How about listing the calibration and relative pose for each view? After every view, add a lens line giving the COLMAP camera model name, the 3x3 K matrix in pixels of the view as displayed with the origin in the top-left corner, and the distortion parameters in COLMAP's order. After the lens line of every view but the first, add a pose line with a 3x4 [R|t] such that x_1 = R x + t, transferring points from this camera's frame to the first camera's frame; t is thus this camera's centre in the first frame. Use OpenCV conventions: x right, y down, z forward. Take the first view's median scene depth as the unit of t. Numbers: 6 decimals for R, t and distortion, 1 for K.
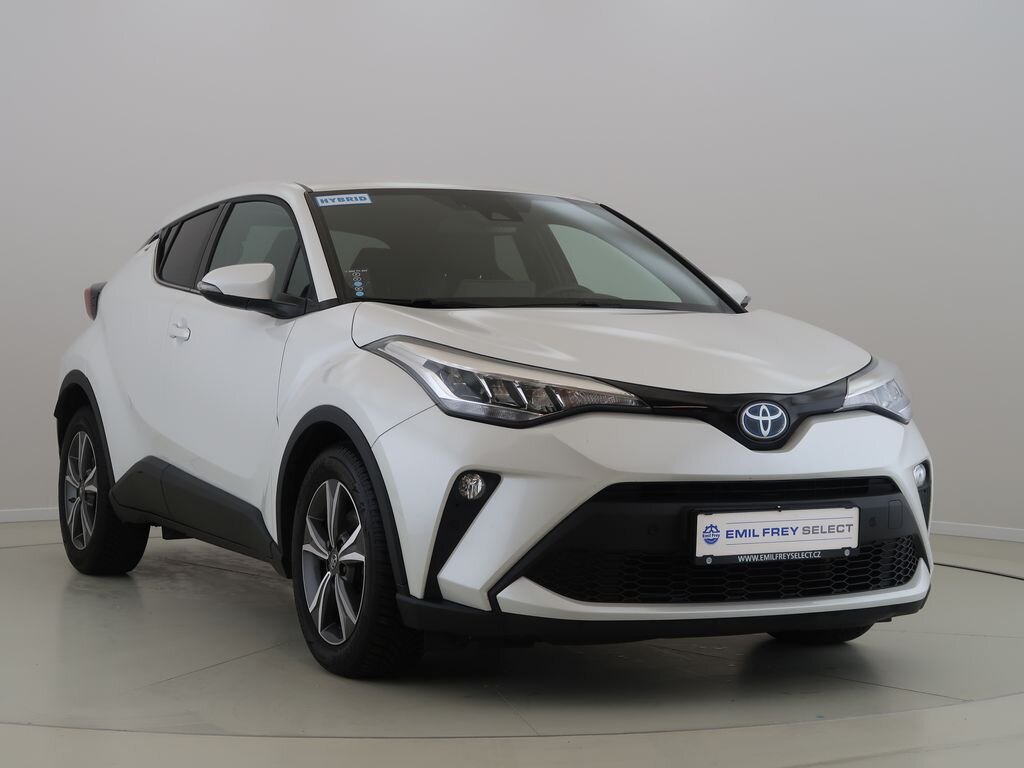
lens RADIAL K [[1163.5, 0, 507.5], [0, 1163.5, 384.6], [0, 0, 1]] dist [-0.064057, 0.000000]
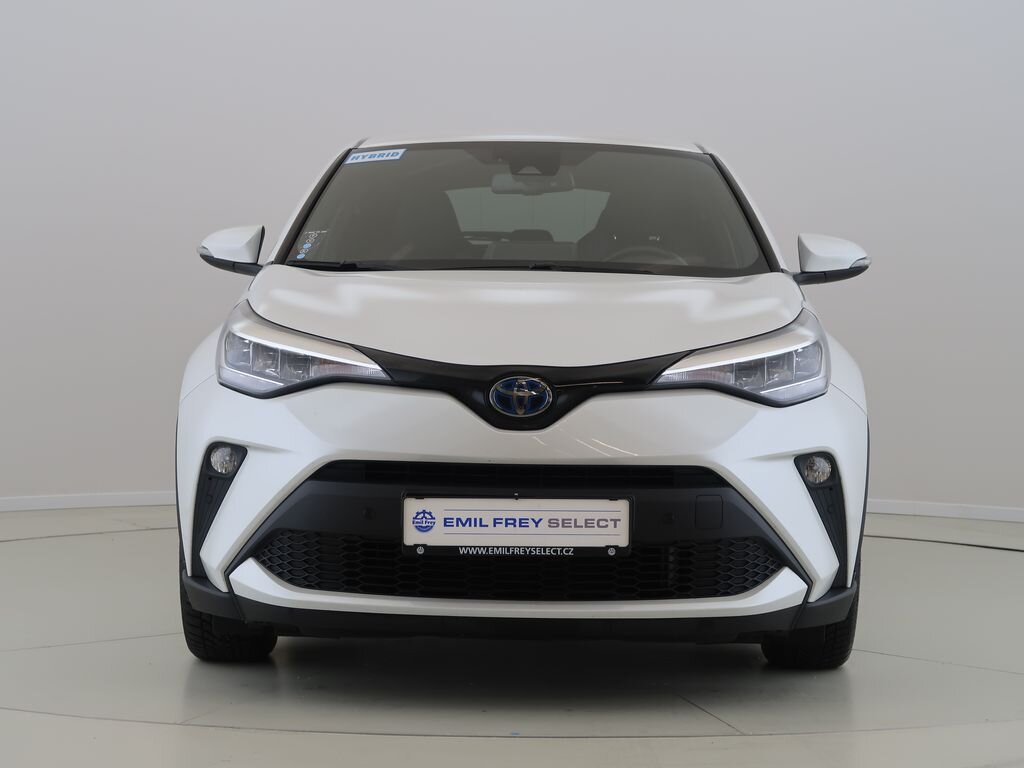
lens RADIAL K [[1277.8, 0, 516.6], [0, 1277.8, 385.2], [0, 0, 1]] dist [0.009974, 0.000000]
pose [[0.968995, 0.020715, -0.246210, 0.461950], [-0.015985, 0.999648, 0.021196, 0.002223], [0.246562, -0.016603, 0.968985, 0.061415]]
